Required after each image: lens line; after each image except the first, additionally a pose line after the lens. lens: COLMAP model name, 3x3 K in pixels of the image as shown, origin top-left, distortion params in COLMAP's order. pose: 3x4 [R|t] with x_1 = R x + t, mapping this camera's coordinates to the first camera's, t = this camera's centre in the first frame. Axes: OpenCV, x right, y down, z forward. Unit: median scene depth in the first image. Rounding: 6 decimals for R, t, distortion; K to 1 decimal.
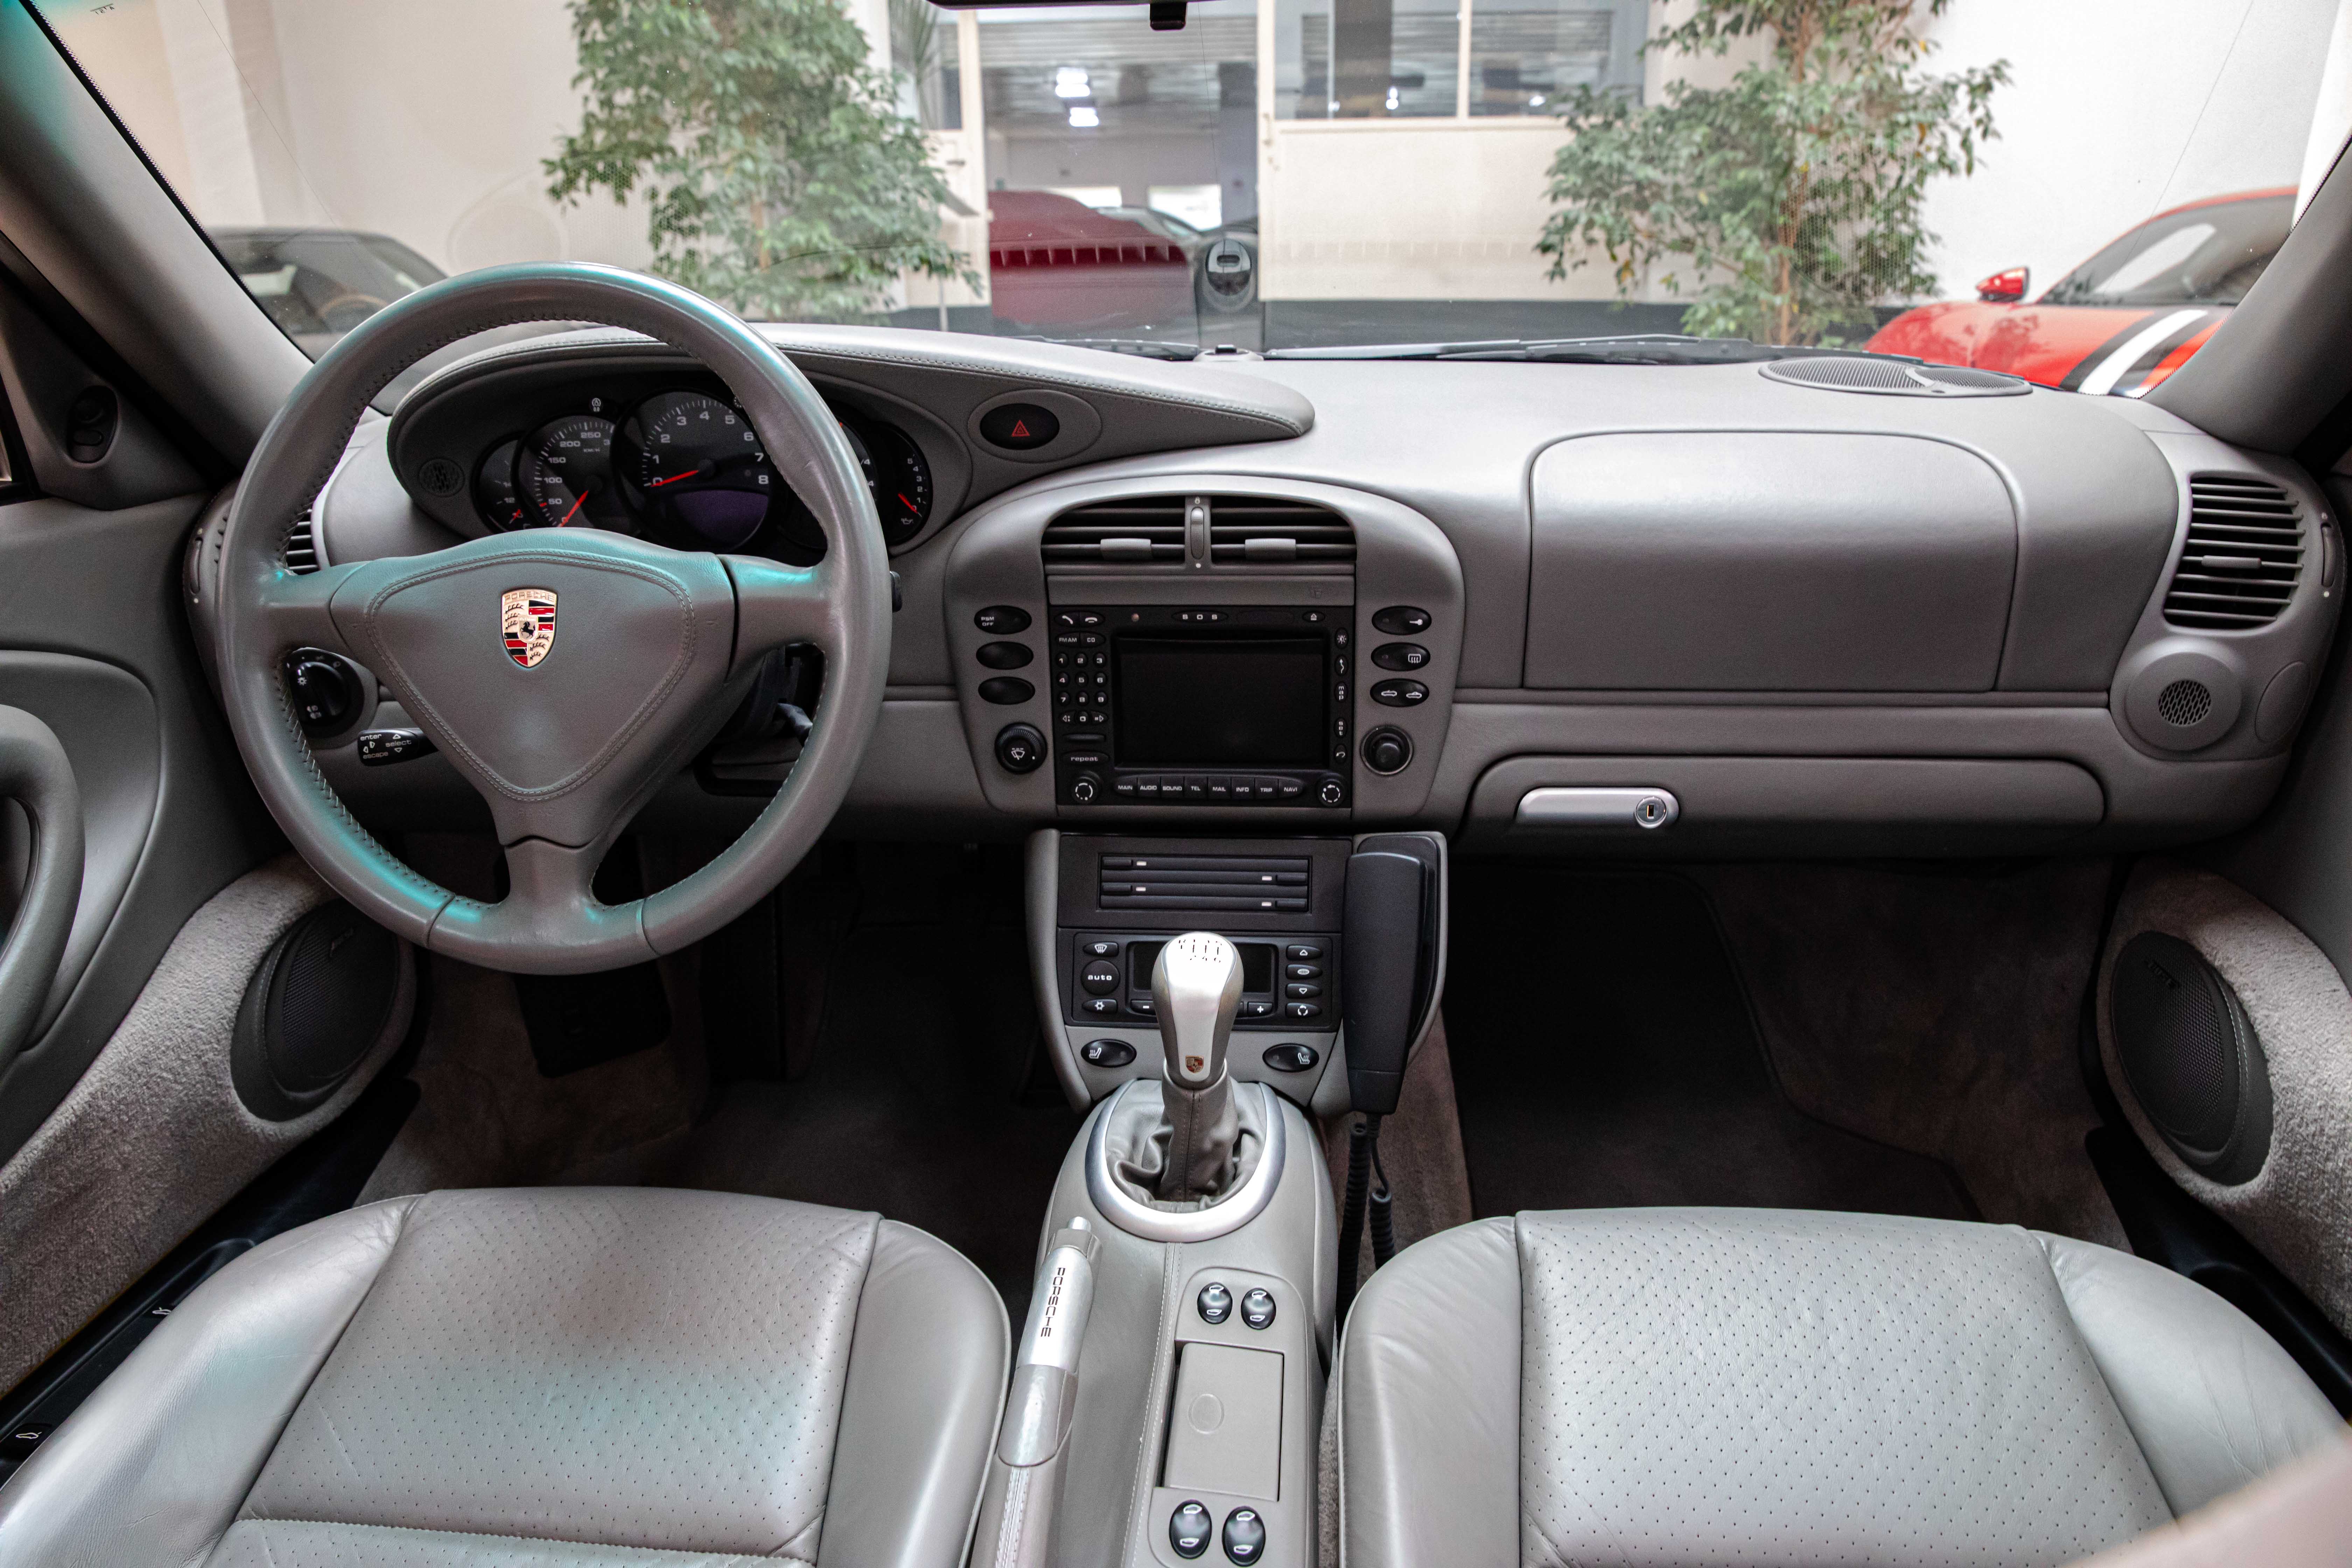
lens RADIAL K [[1578.5, 0, 1176.0], [0, 1578.5, 784.0], [0, 0, 1]] dist [-0.114663, 0.085718]
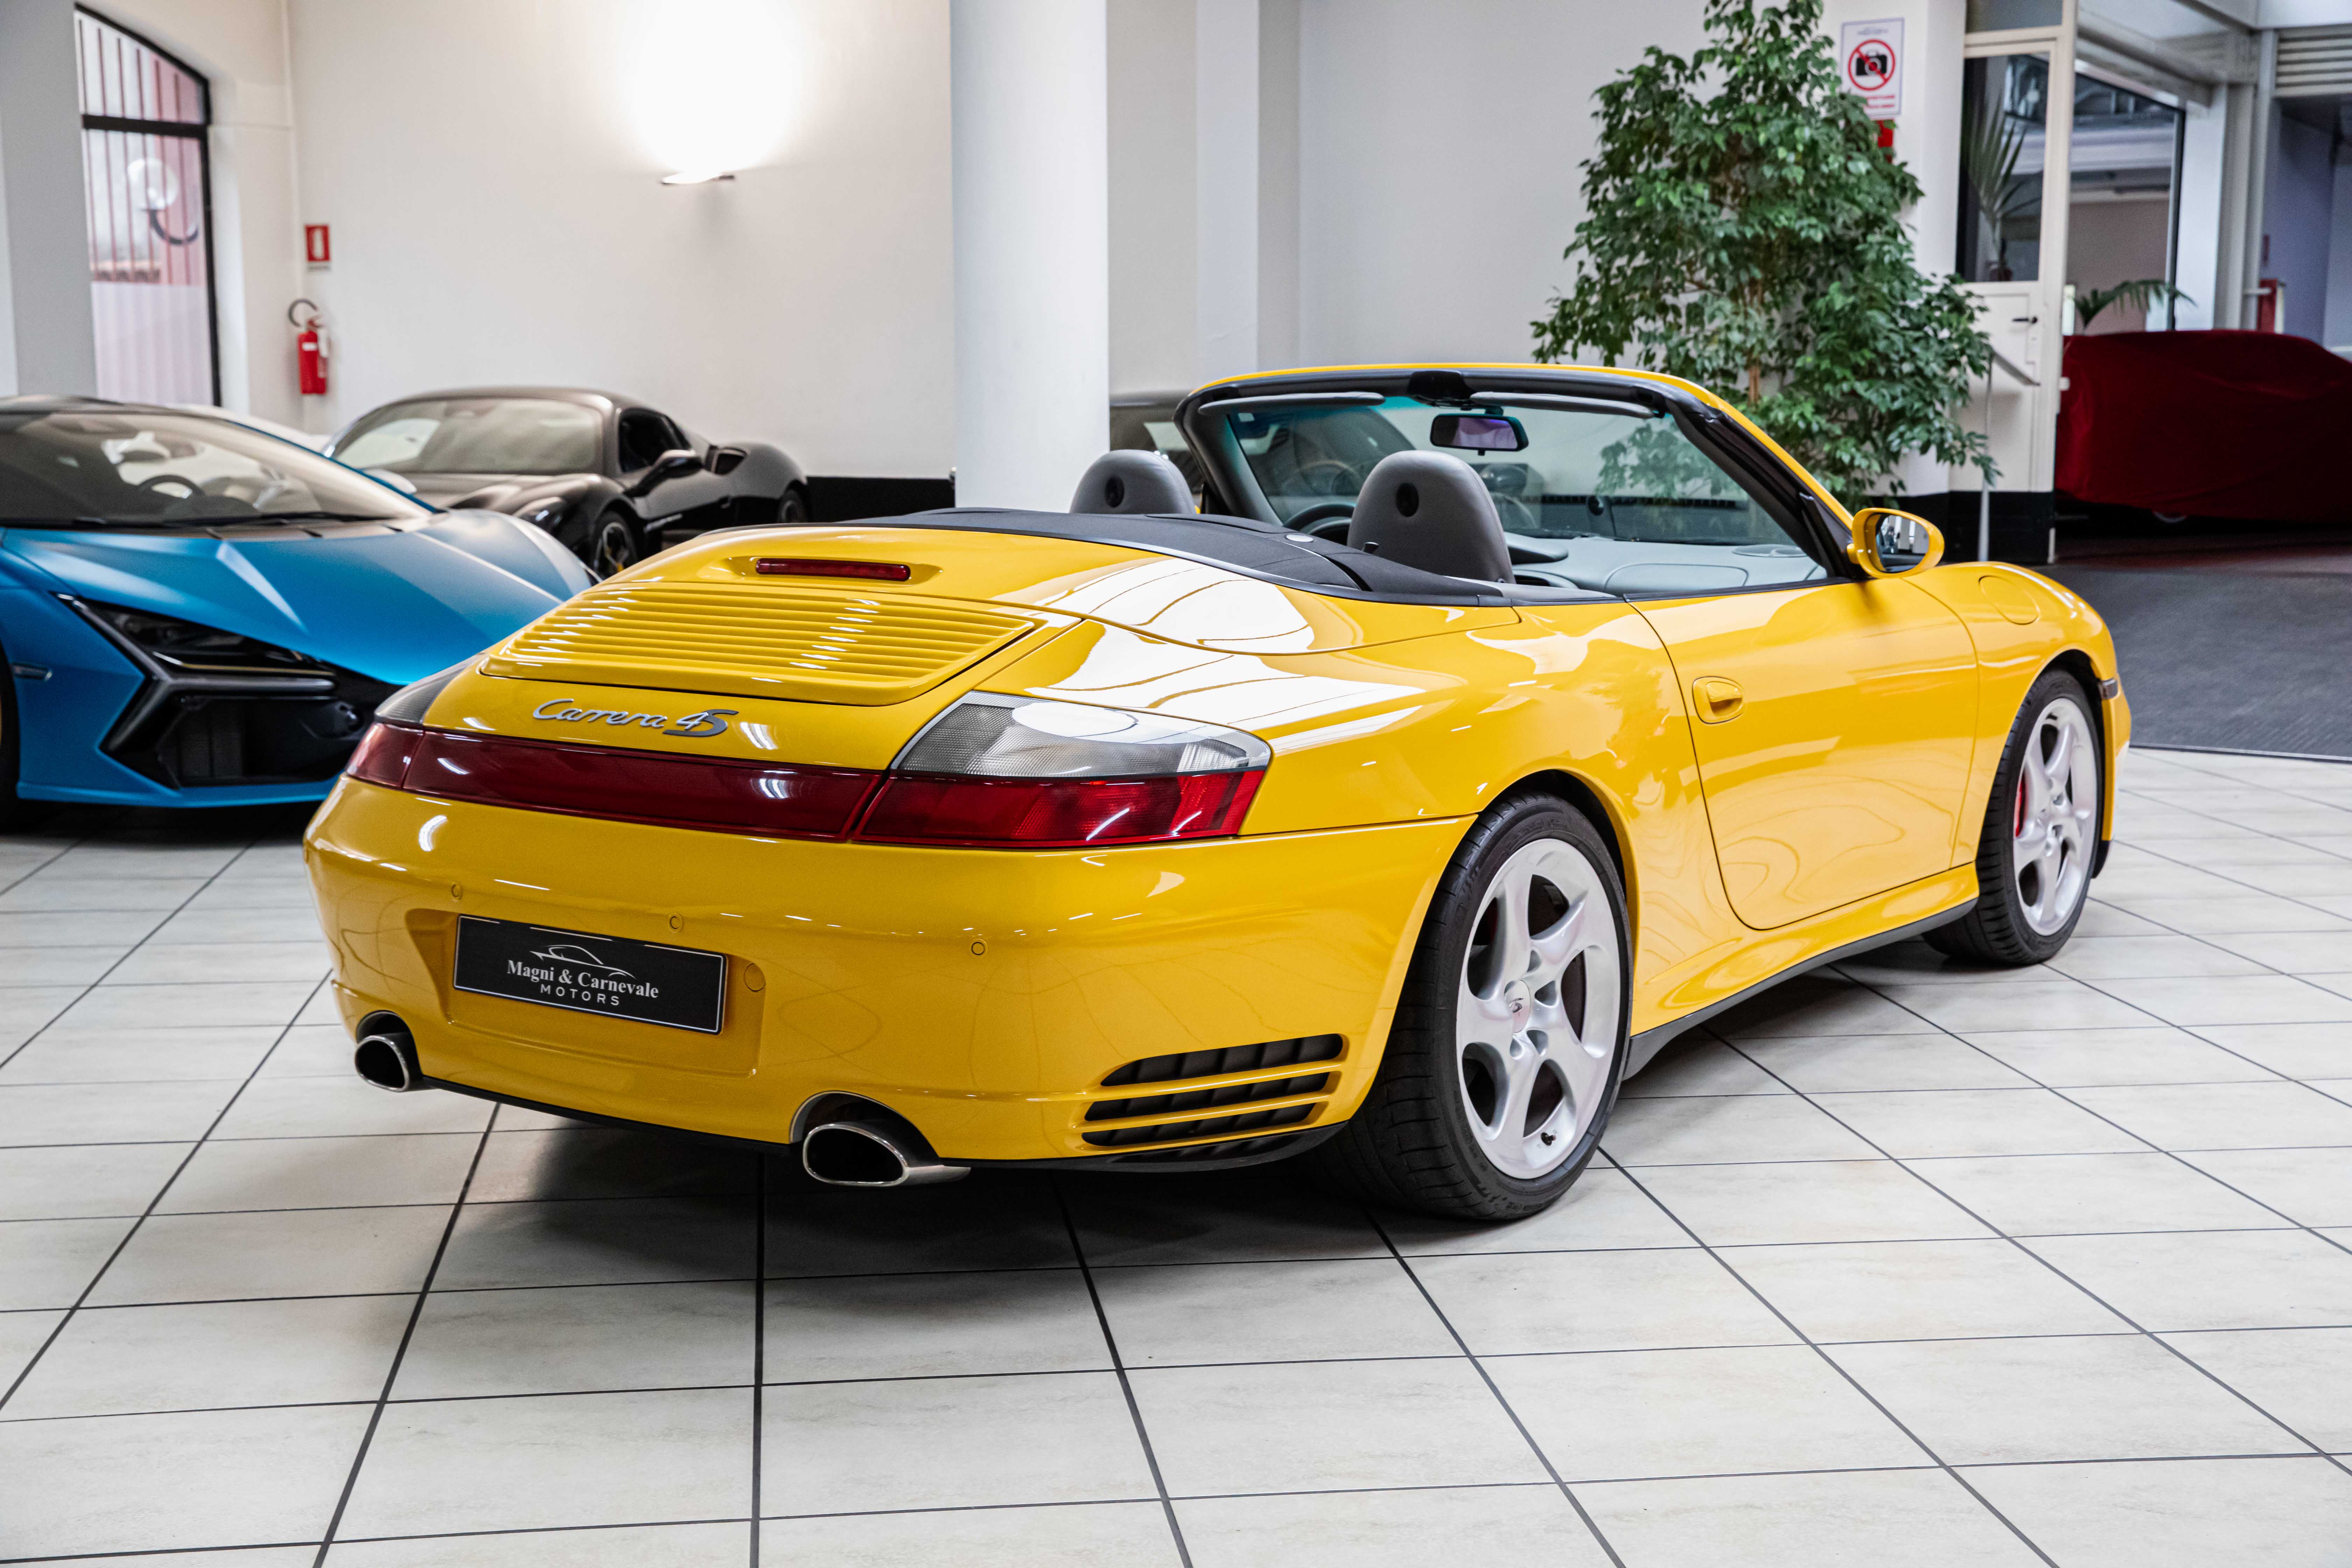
lens RADIAL K [[3034.6, 0, 1176.0], [0, 3034.6, 784.0], [0, 0, 1]] dist [0.094427, 0.007972]
pose [[0.860272, 0.084564, -0.502774, 0.374759], [-0.178814, 0.973551, -0.142213, 0.180257], [0.477450, 0.212245, 0.852639, -0.661208]]
